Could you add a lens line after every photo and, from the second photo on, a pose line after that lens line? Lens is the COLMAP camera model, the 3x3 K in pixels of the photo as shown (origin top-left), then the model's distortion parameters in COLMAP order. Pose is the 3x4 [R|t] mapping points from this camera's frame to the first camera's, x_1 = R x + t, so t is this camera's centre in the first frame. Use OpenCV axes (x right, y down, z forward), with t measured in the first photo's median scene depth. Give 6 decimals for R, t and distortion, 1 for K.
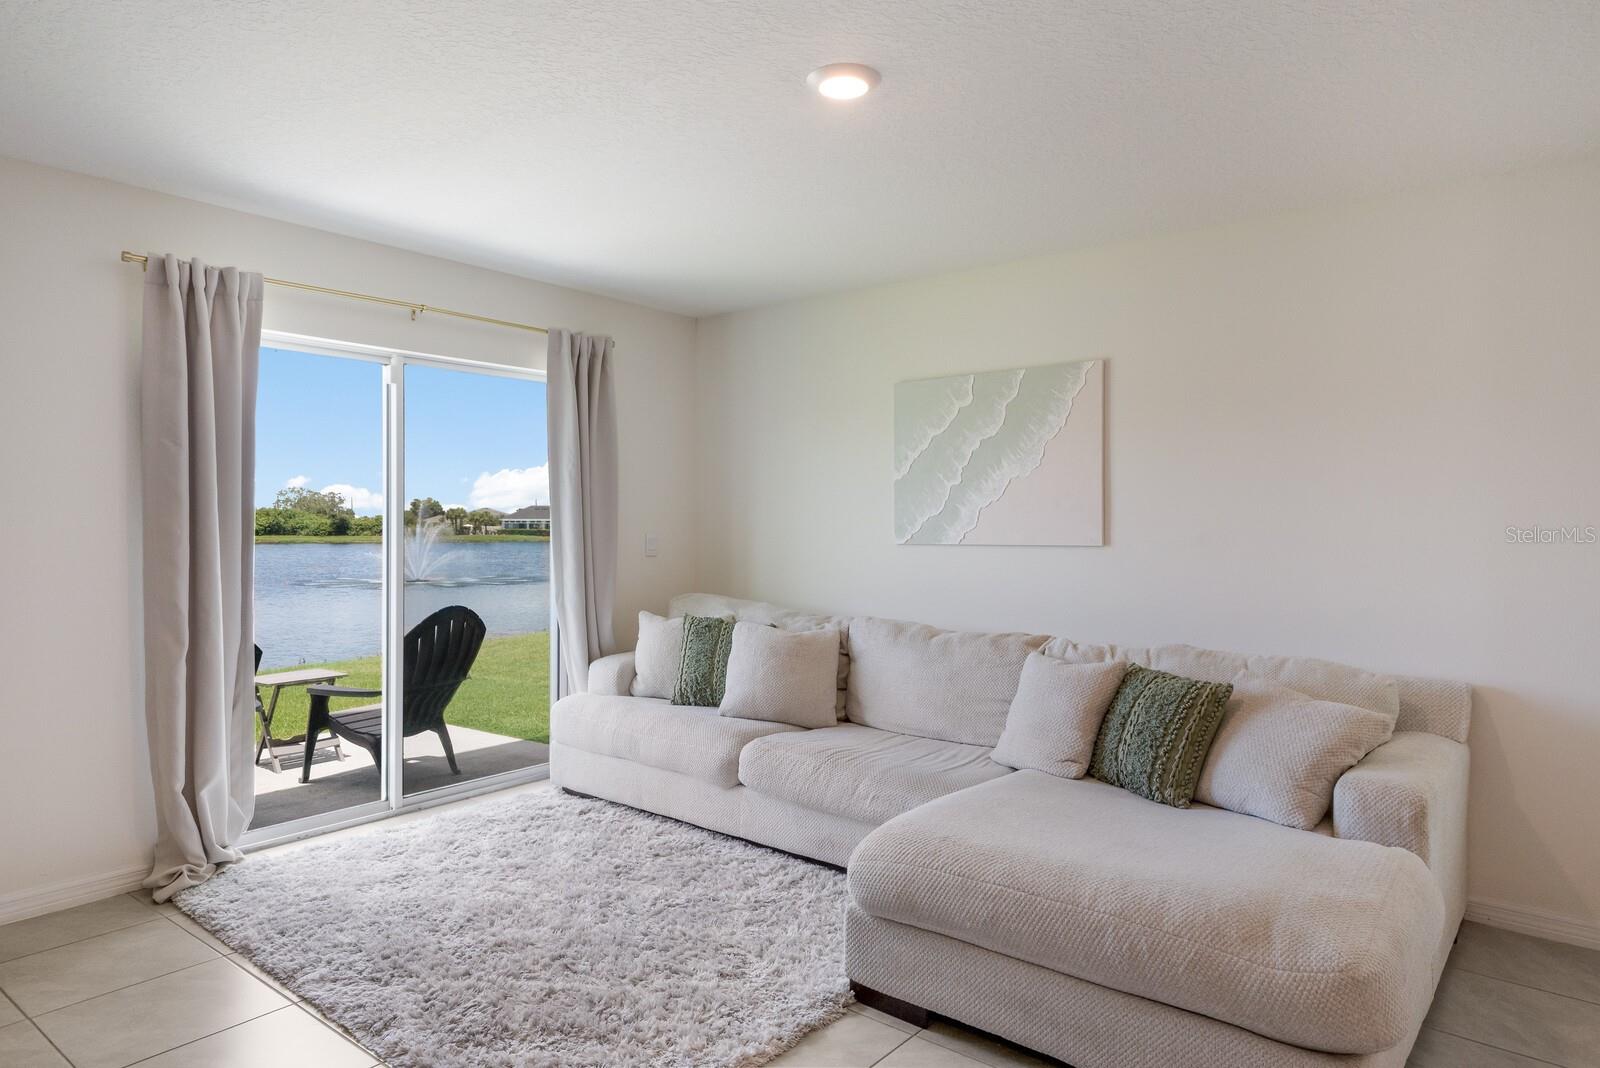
lens RADIAL K [[1007.3, 0, 800.0], [0, 1007.3, 534.0], [0, 0, 1]] dist [0.027777, -0.000361]
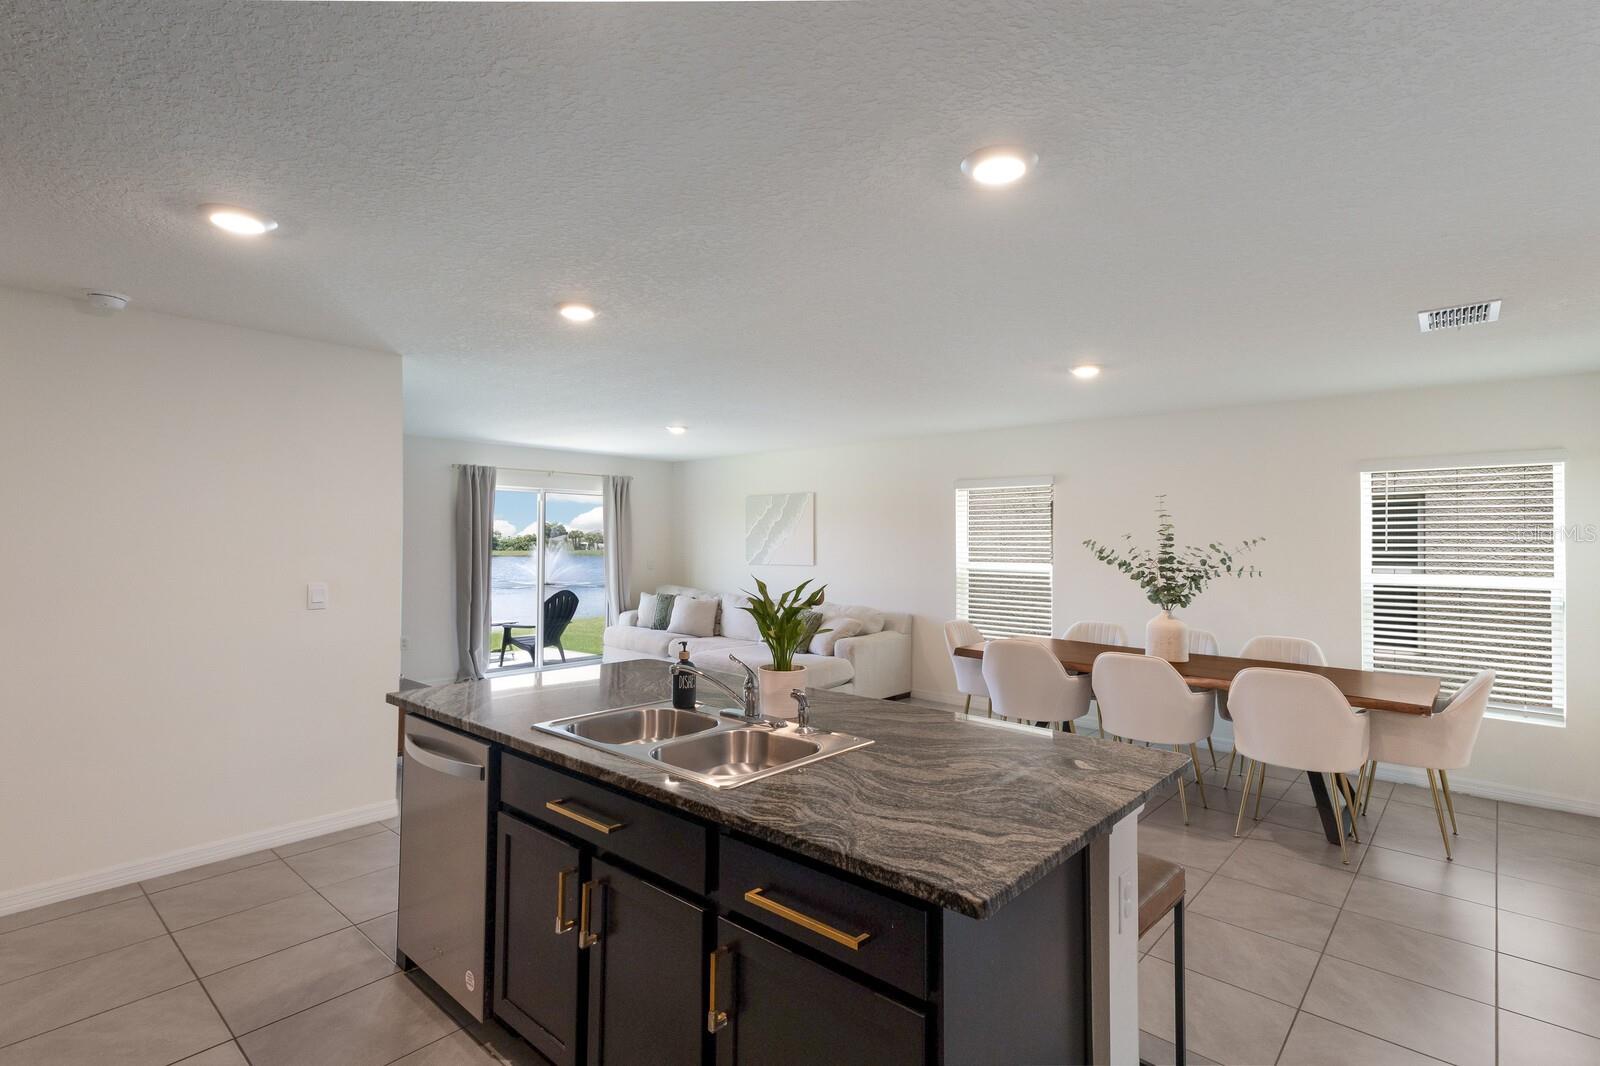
lens RADIAL K [[773.1, 0, 800.0], [0, 773.1, 533.0], [0, 0, 1]] dist [0.001113, 0.000073]
pose [[0.998926, 0.000522, -0.046333, 0.306086], [-0.001502, 0.999776, -0.021114, -0.025238], [0.046311, 0.021160, 0.998703, -0.823185]]
